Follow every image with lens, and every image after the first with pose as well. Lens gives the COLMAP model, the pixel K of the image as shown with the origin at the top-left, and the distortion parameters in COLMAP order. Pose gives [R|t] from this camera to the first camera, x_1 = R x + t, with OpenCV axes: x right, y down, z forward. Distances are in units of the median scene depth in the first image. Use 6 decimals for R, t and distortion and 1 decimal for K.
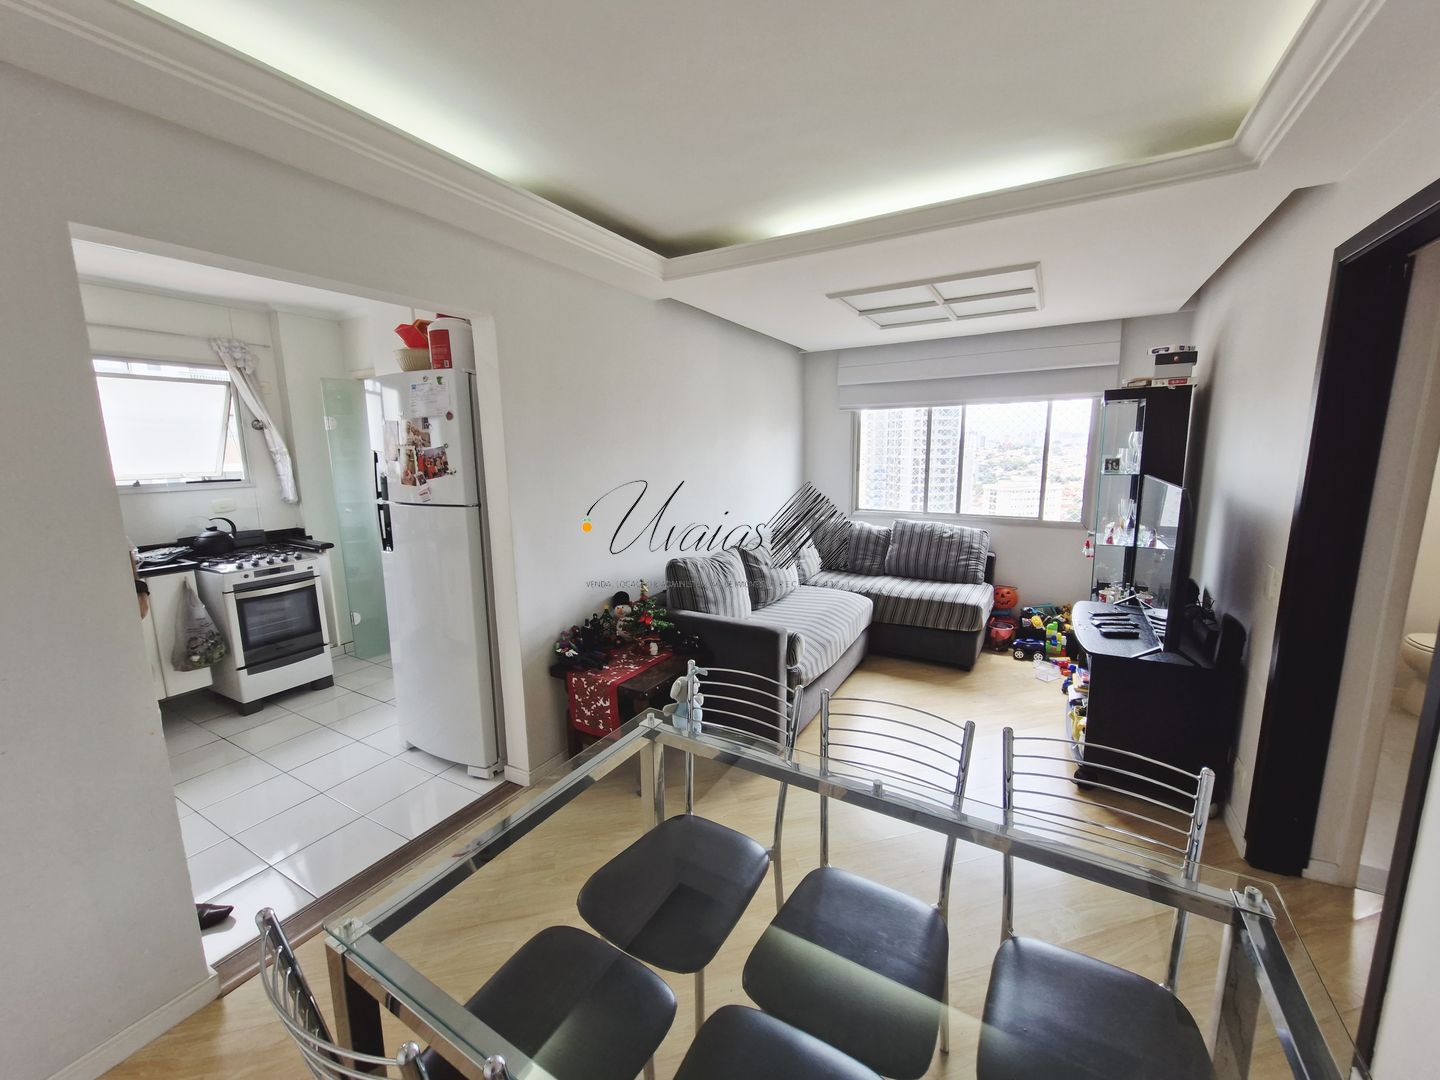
lens RADIAL K [[567.0, 0, 725.0], [0, 567.0, 538.5], [0, 0, 1]] dist [0.003217, -0.002223]
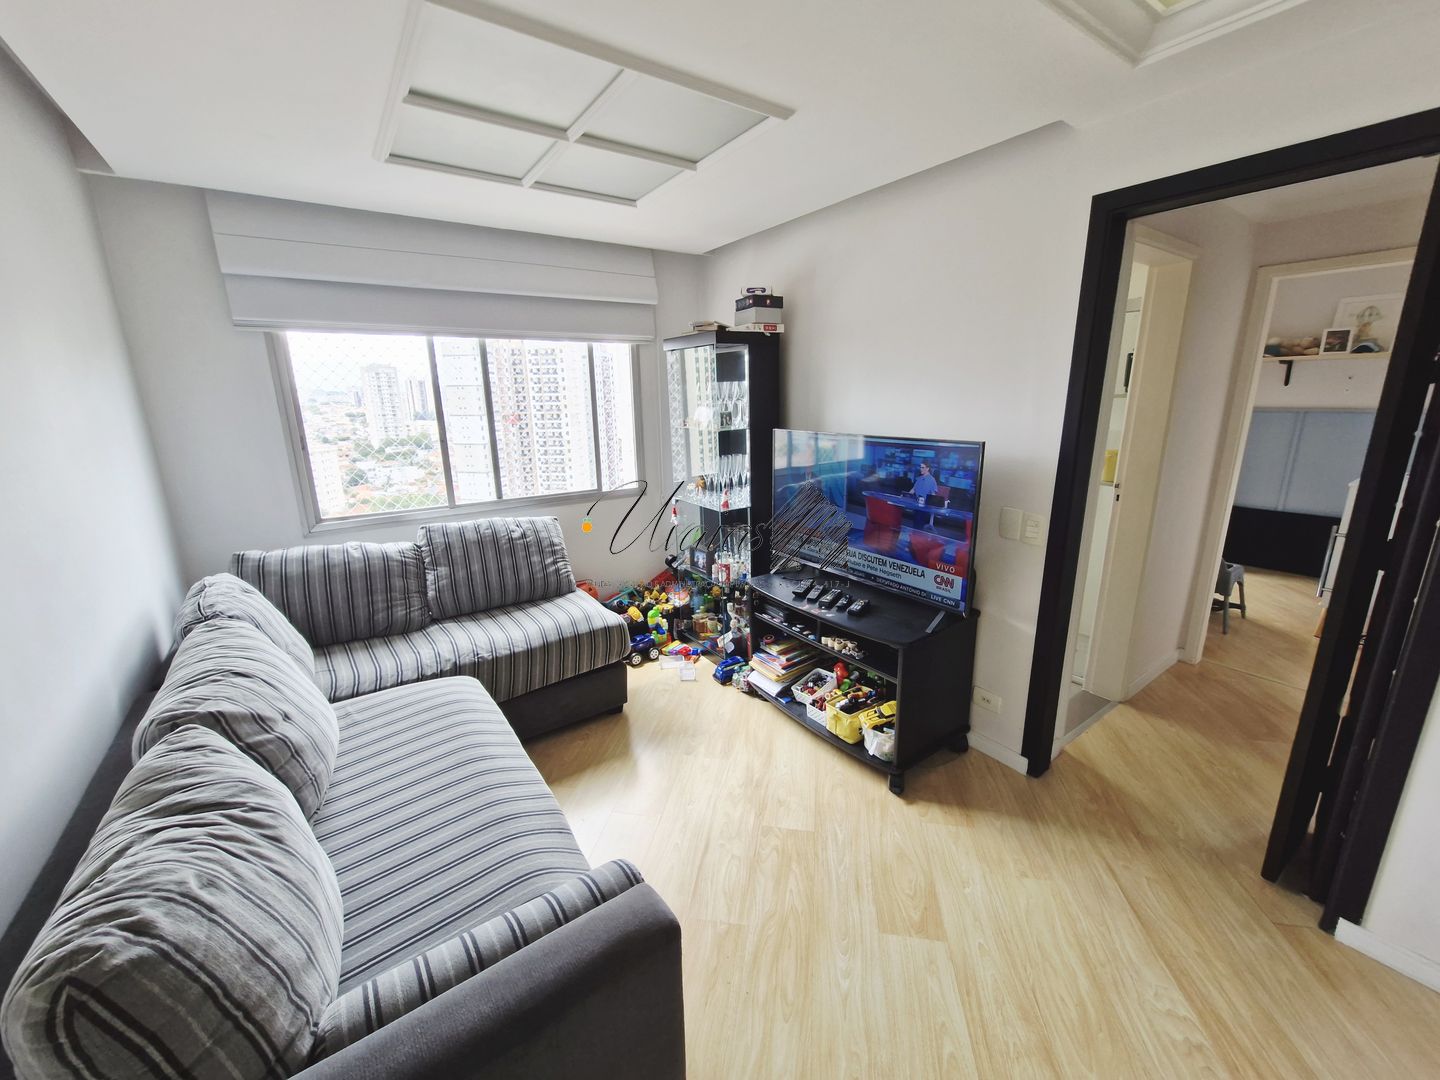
lens RADIAL K [[567.0, 0, 727.8], [0, 567.0, 532.7], [0, 0, 1]] dist [0.003217, -0.002223]
pose [[0.420304, -0.212666, 0.882110, -0.110349], [0.157136, 0.974518, 0.160073, -0.088058], [-0.893674, 0.071332, 0.443011, 0.552040]]
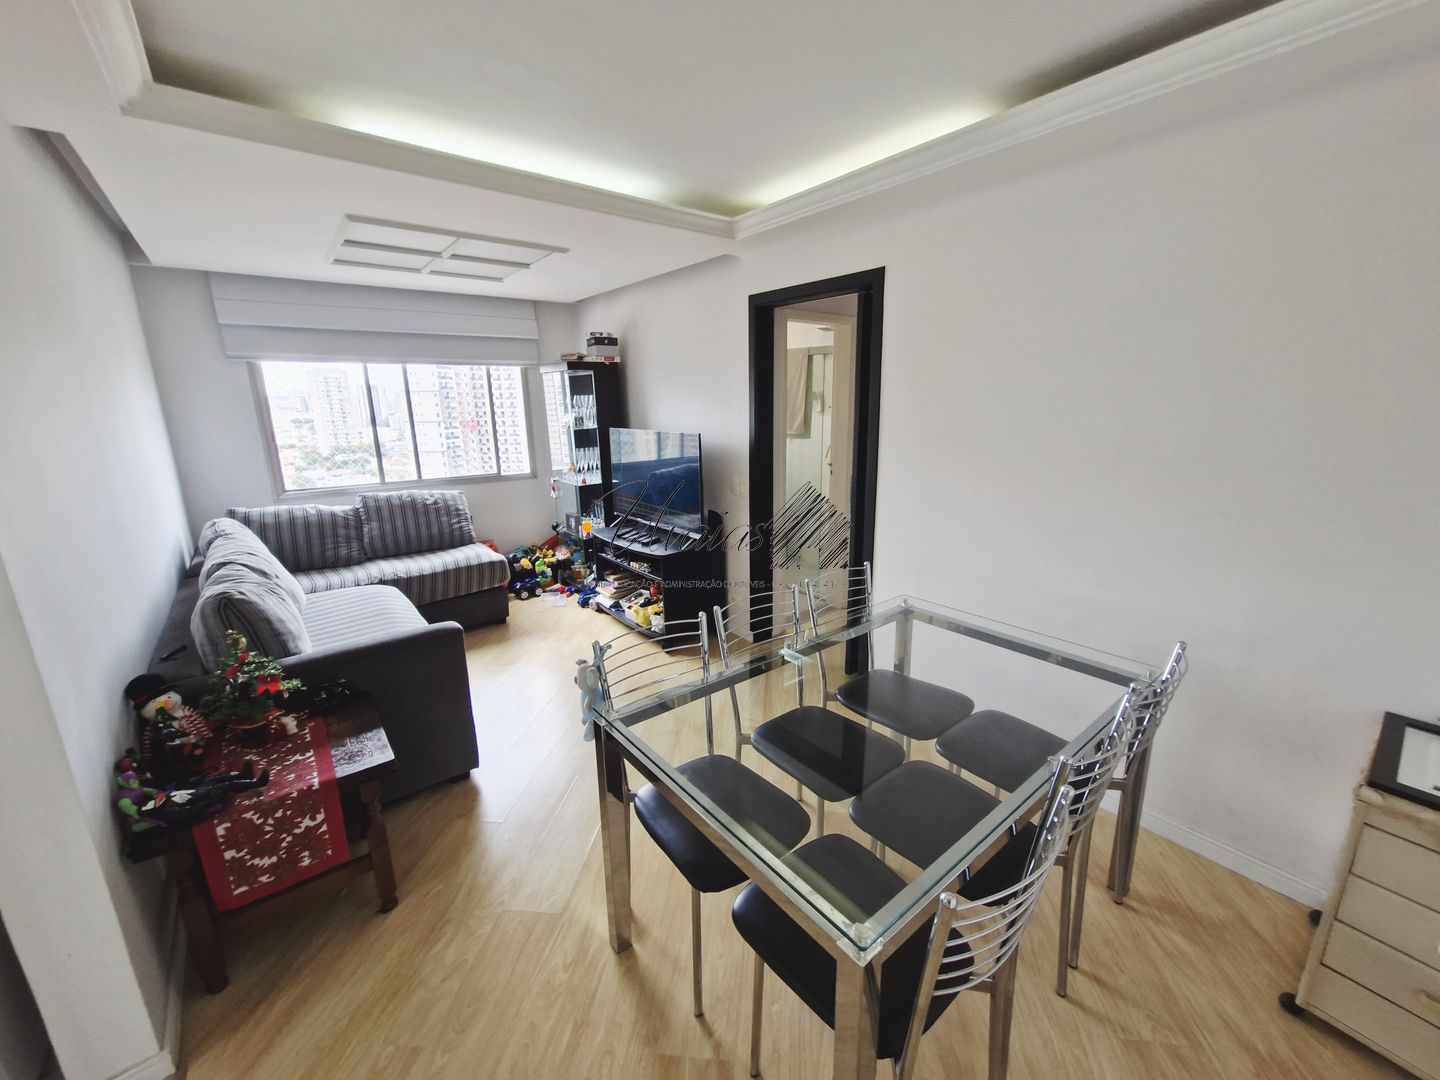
lens RADIAL K [[567.0, 0, 737.4], [0, 567.0, 534.7], [0, 0, 1]] dist [0.003217, -0.002223]
pose [[0.352433, -0.210290, 0.911904, -0.357581], [0.157339, 0.973870, 0.163771, -0.031511], [-0.922516, 0.085760, 0.376310, 0.192030]]
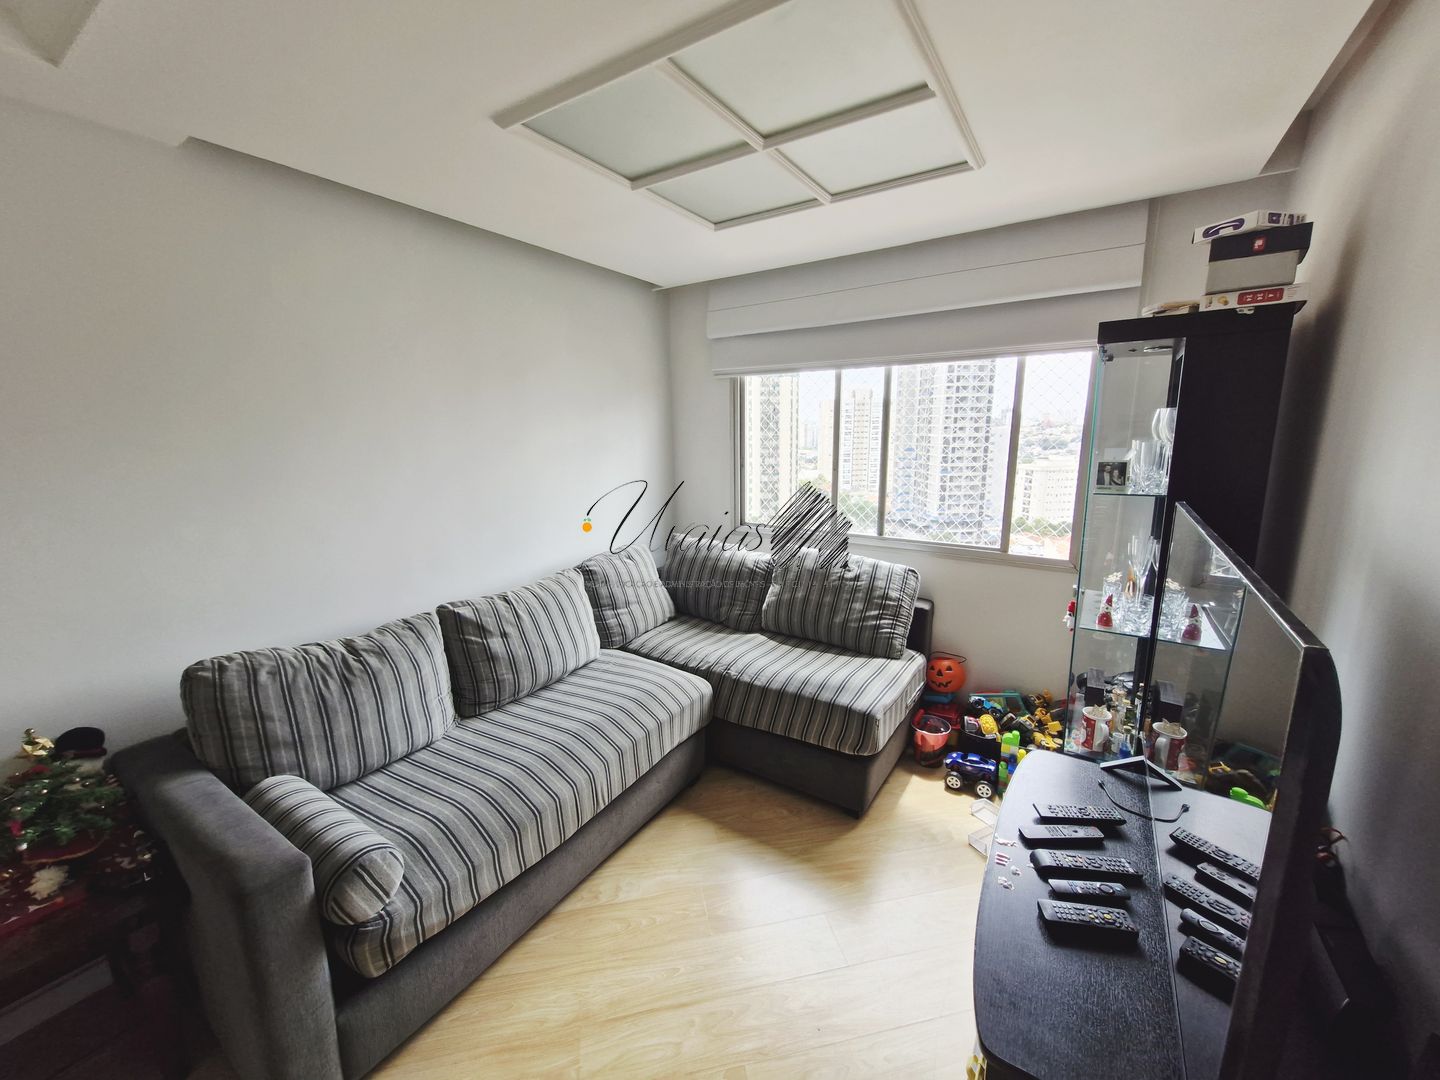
lens RADIAL K [[567.0, 0, 717.1], [0, 567.0, 535.4], [0, 0, 1]] dist [0.003217, -0.002223]
pose [[0.998113, 0.011999, -0.060221, 0.324100], [-0.010036, 0.999412, 0.032794, -0.079165], [0.060579, -0.032127, 0.997646, 0.423861]]
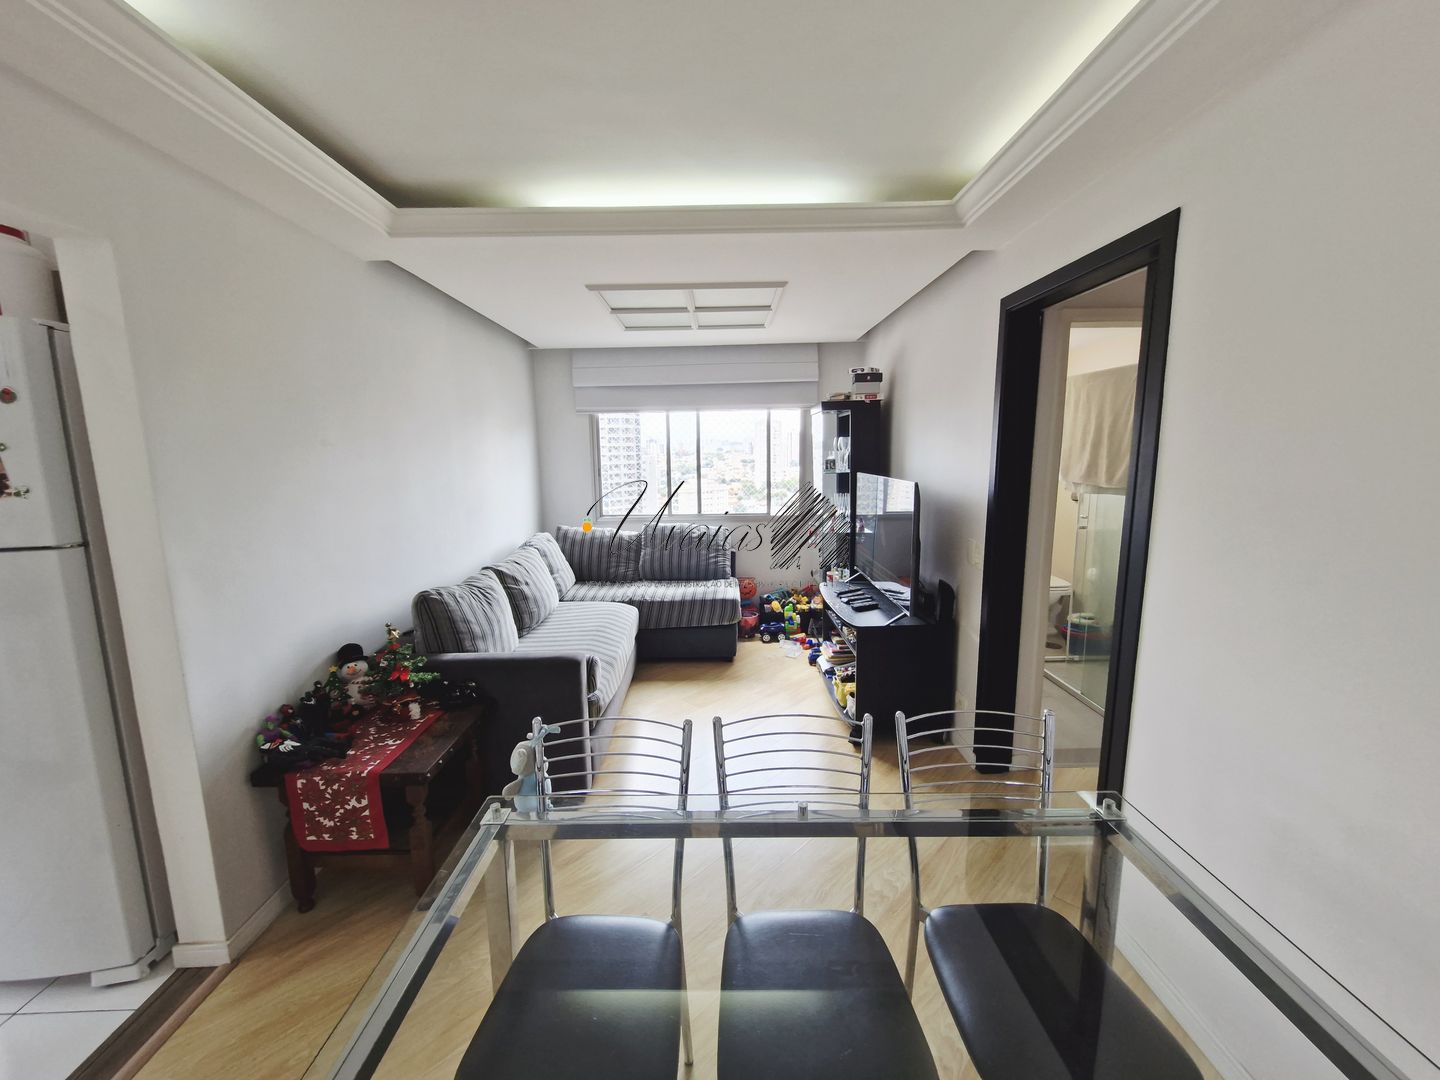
lens RADIAL K [[567.0, 0, 723.3], [0, 567.0, 532.8], [0, 0, 1]] dist [0.003217, -0.002223]
pose [[0.864497, -0.074512, 0.497084, -0.093502], [0.084844, 0.996393, 0.001801, -0.008876], [-0.495425, 0.040618, 0.867701, 0.083631]]
